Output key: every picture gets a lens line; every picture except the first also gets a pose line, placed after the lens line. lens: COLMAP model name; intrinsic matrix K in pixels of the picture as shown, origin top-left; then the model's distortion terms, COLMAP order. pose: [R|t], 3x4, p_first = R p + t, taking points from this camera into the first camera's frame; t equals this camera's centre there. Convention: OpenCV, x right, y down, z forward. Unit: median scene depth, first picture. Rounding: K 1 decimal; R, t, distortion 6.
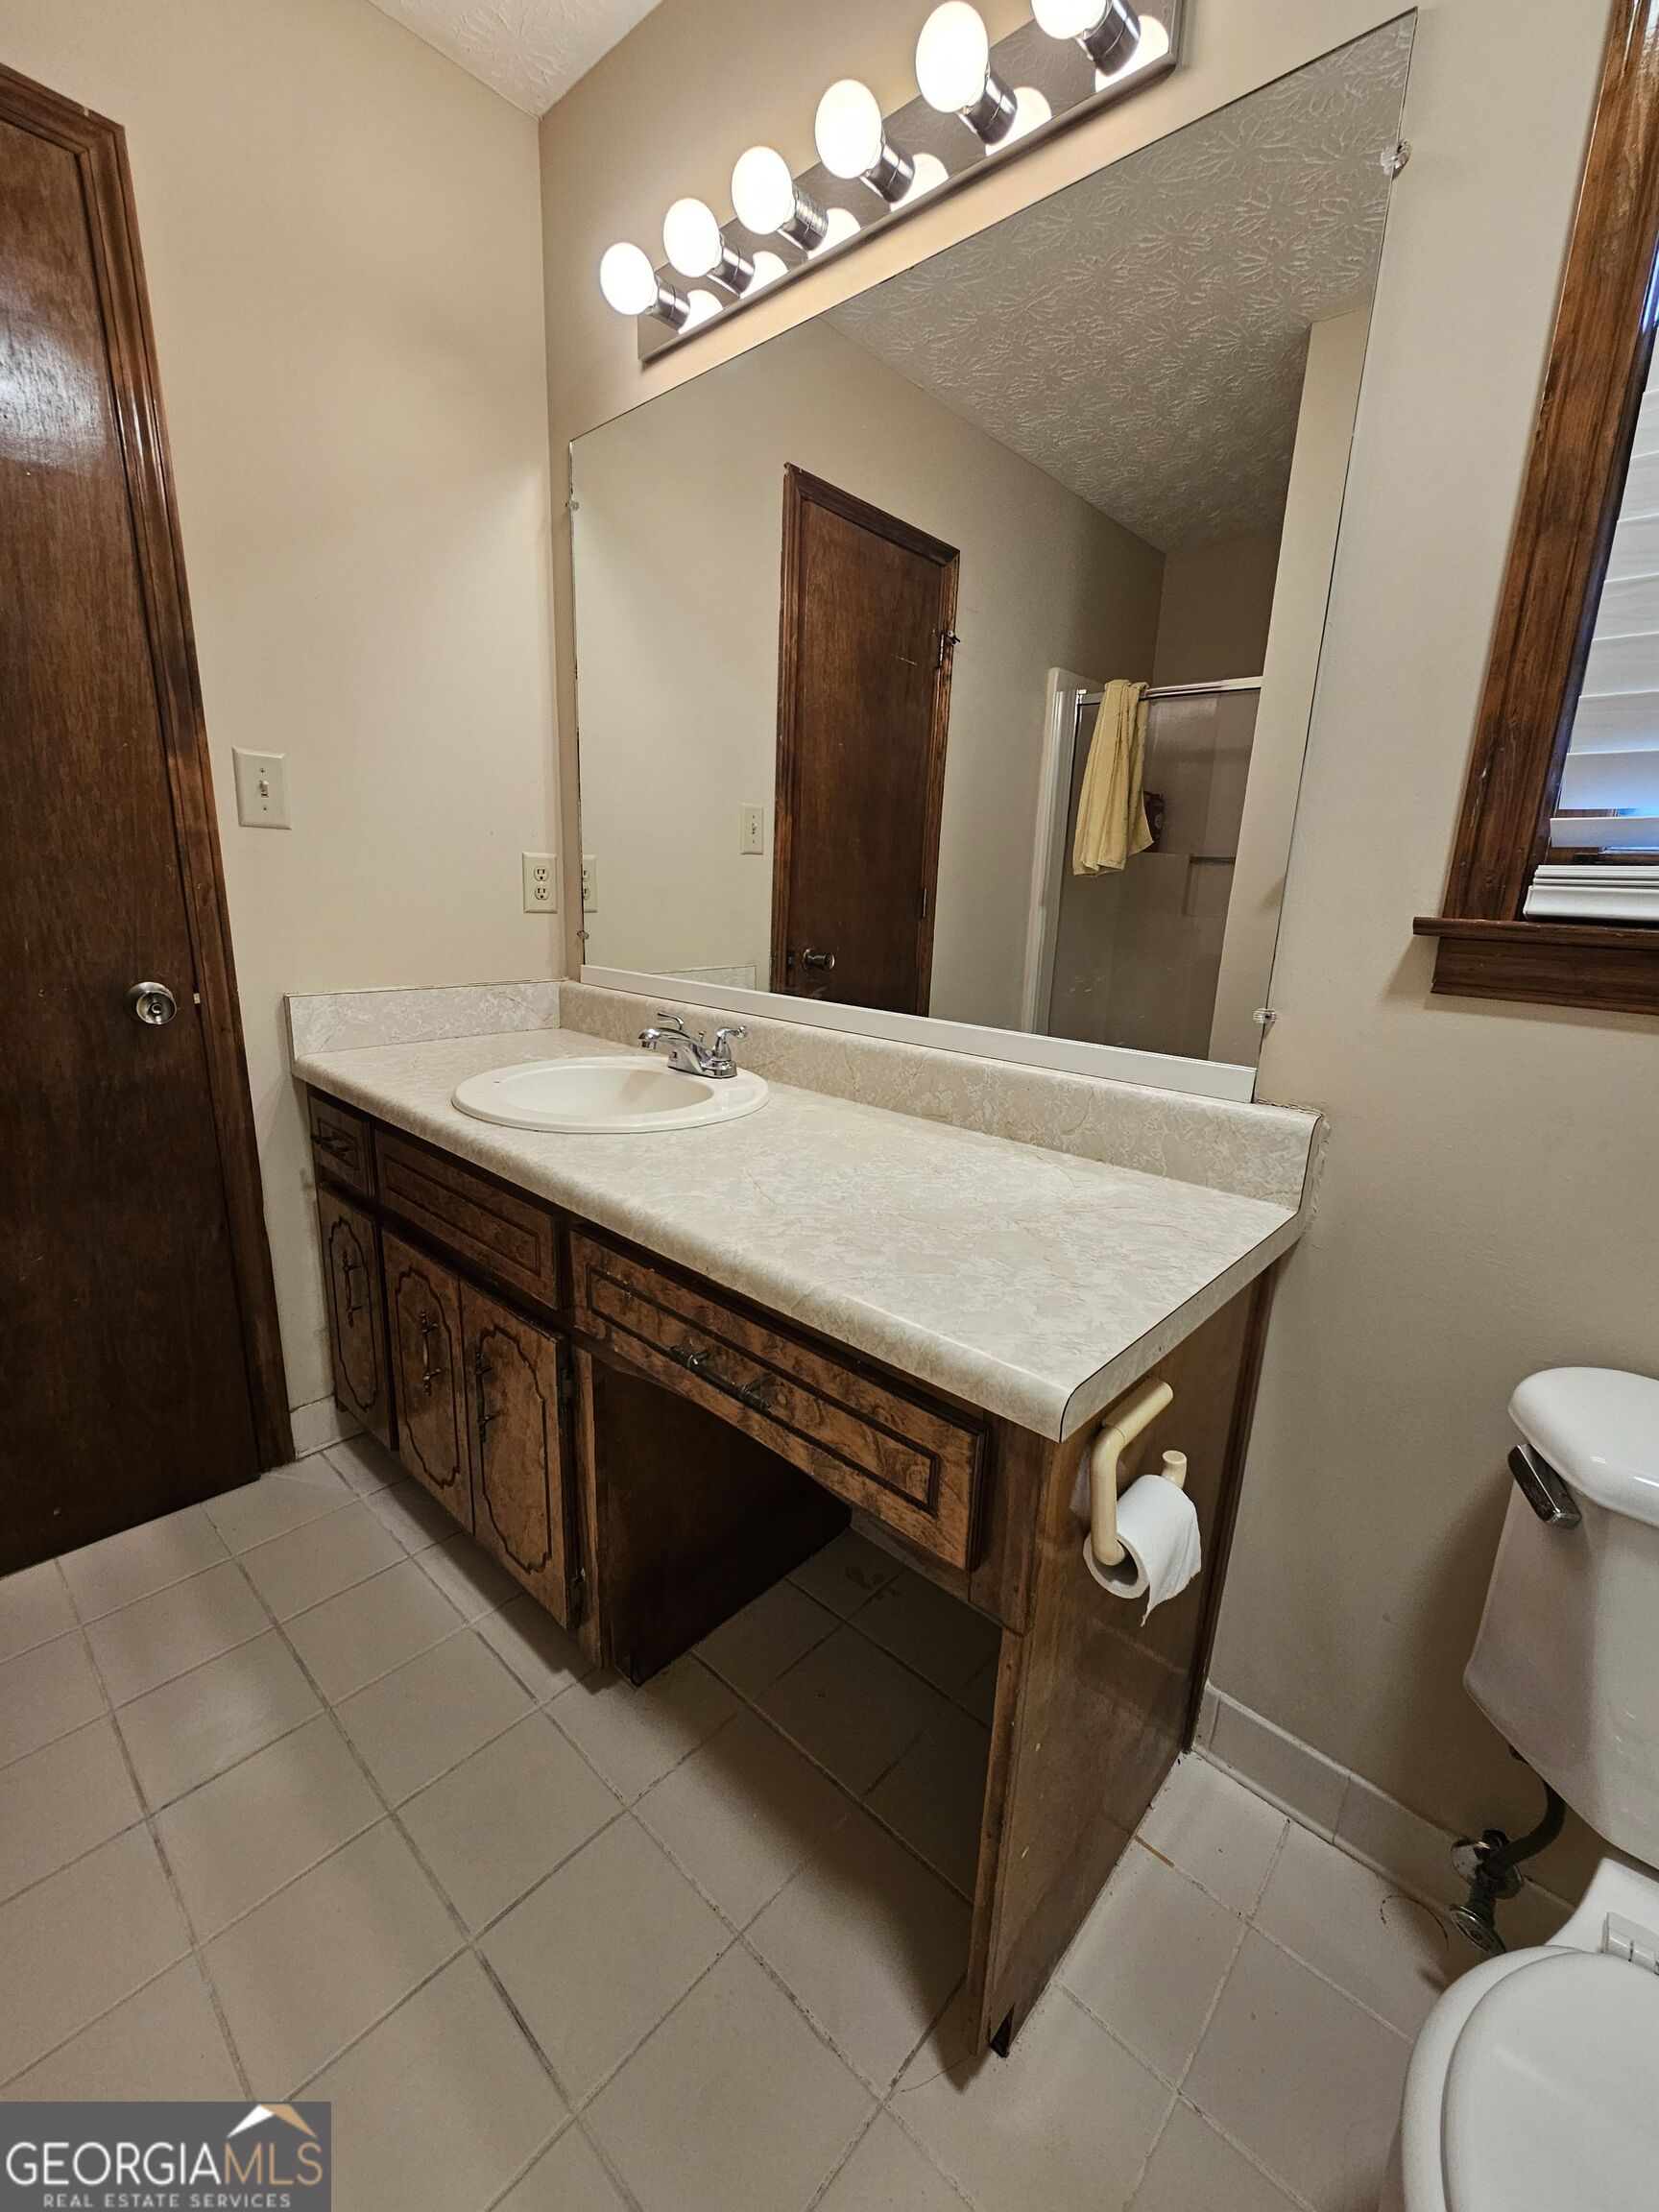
lens RADIAL K [[916.0, 0, 834.2], [0, 916.0, 1104.2], [0, 0, 1]] dist [0.001040, -0.000274]
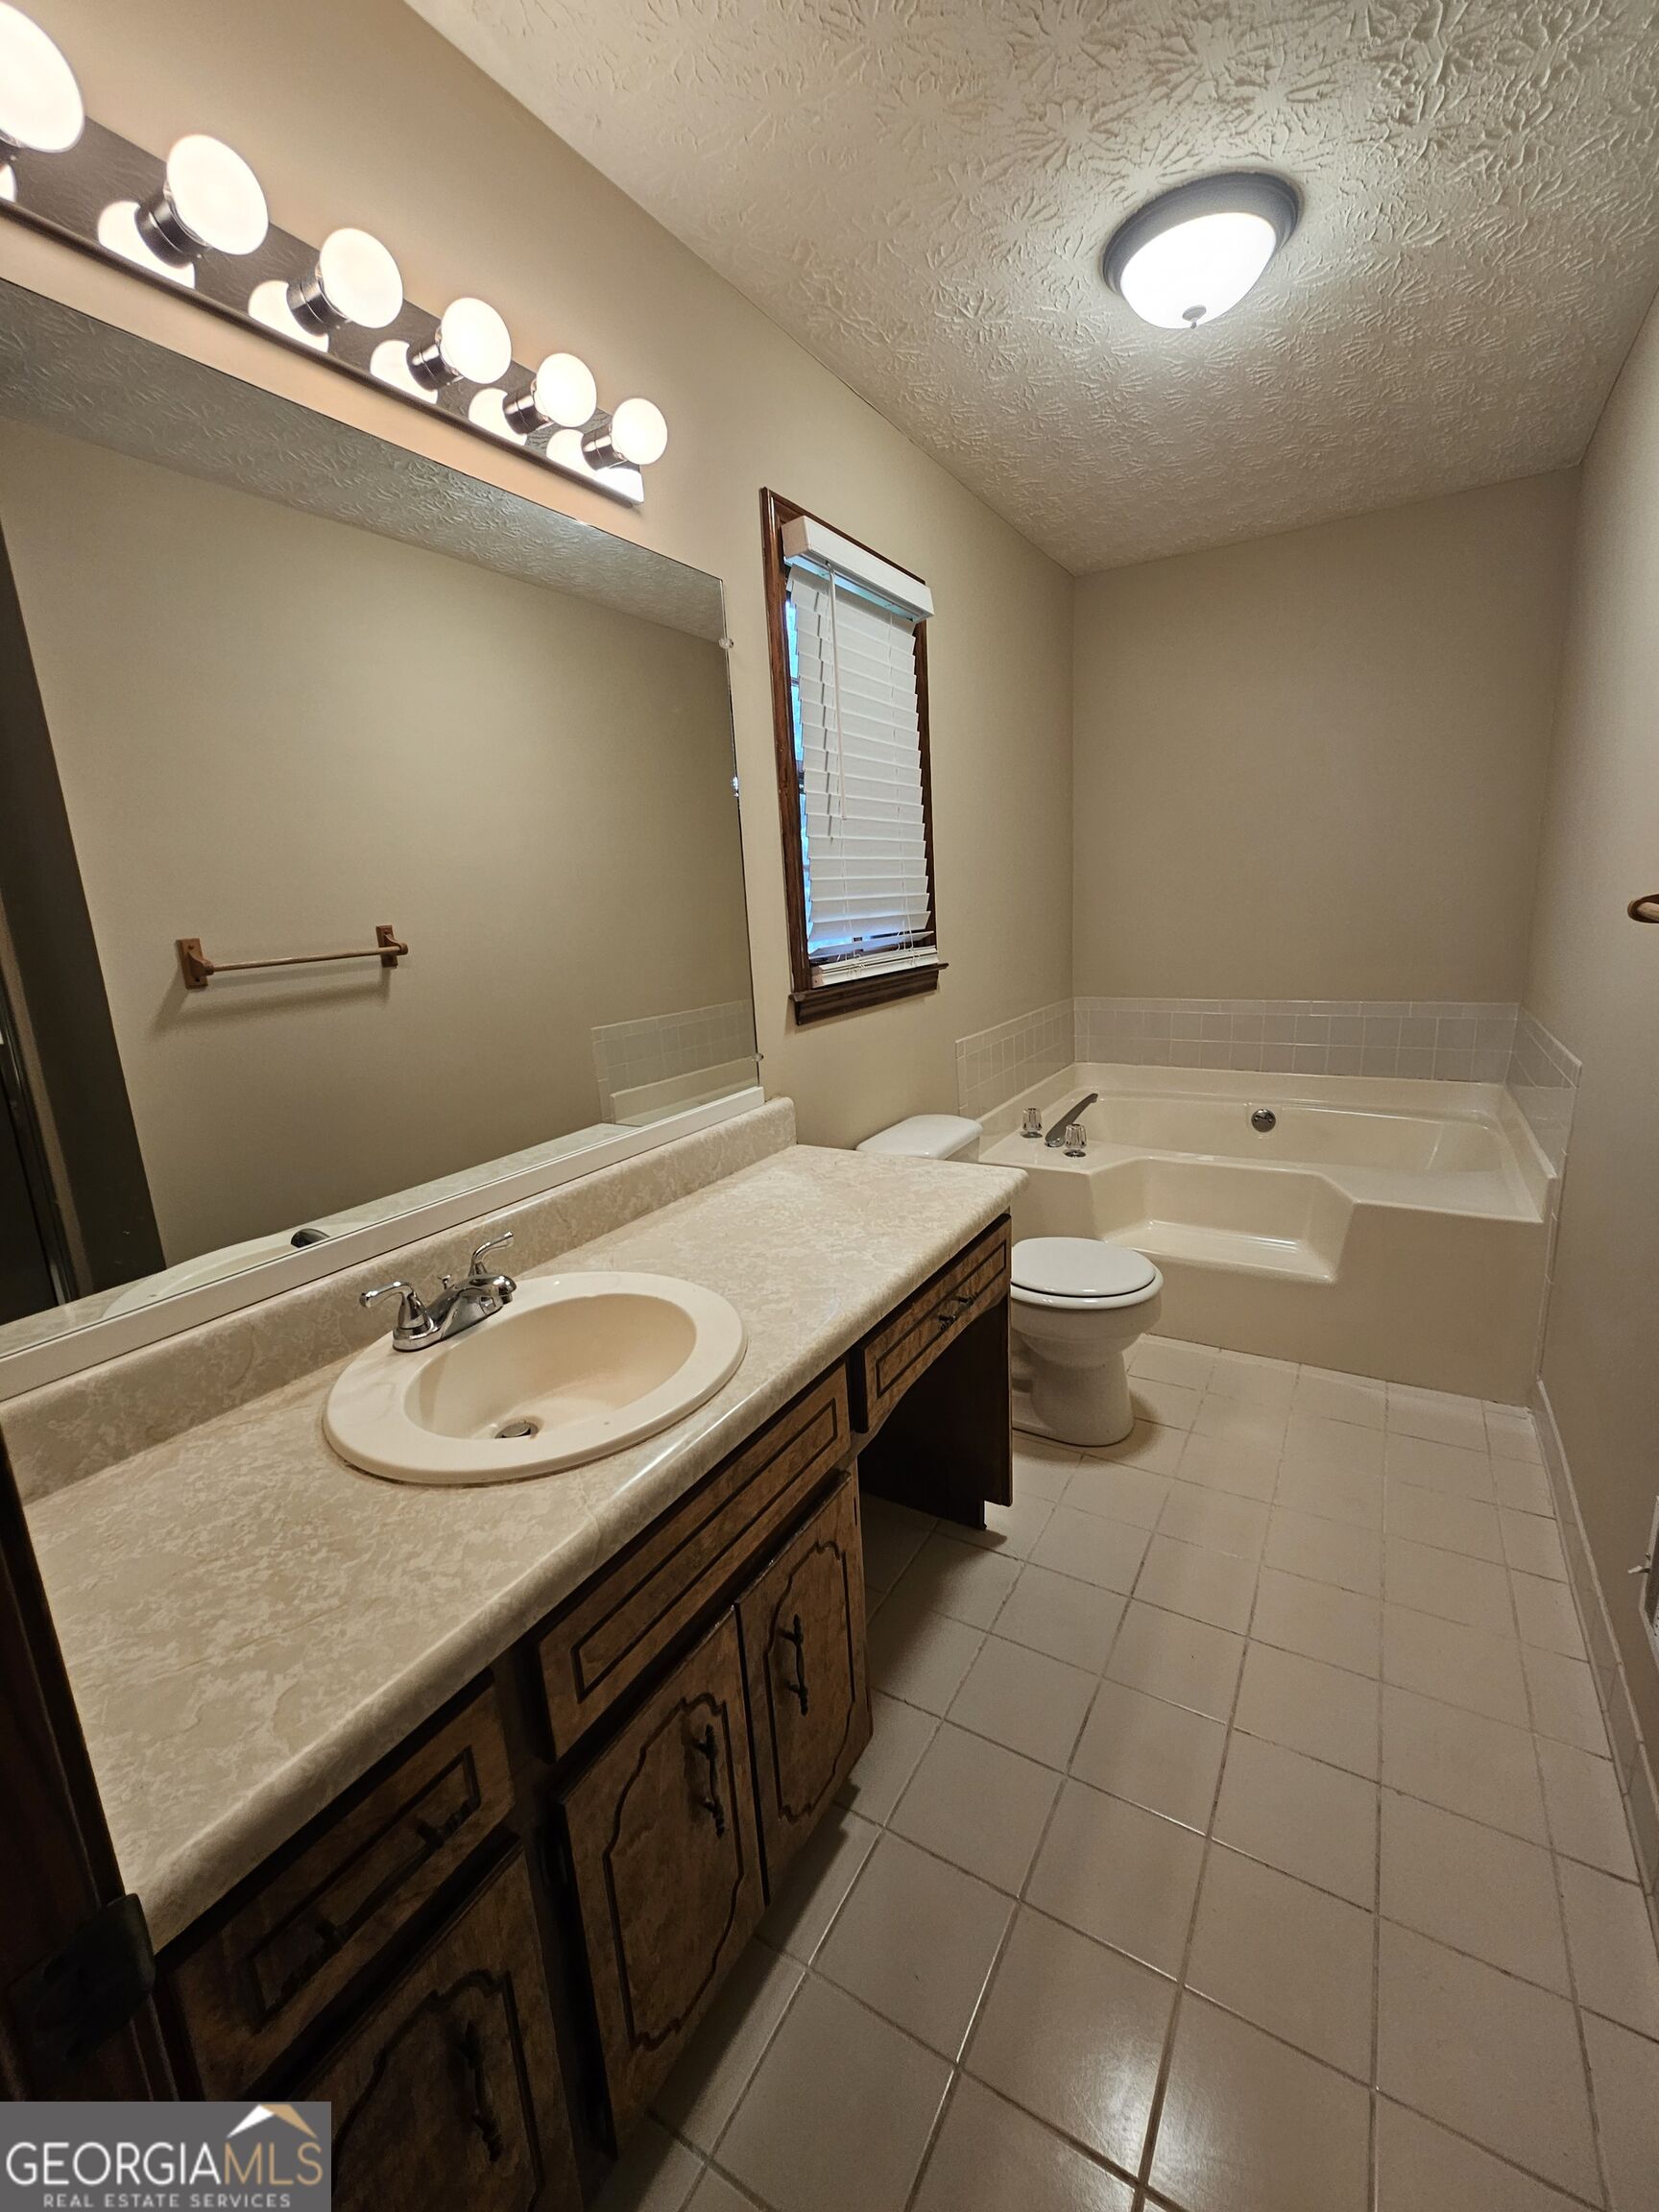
lens RADIAL K [[916.0, 0, 834.2], [0, 916.0, 1104.2], [0, 0, 1]] dist [0.001040, -0.000274]
pose [[-0.205410, -0.240980, 0.948544, -1.049925], [0.281799, 0.913600, 0.293127, -0.399133], [-0.937228, 0.327510, -0.119754, 0.867630]]
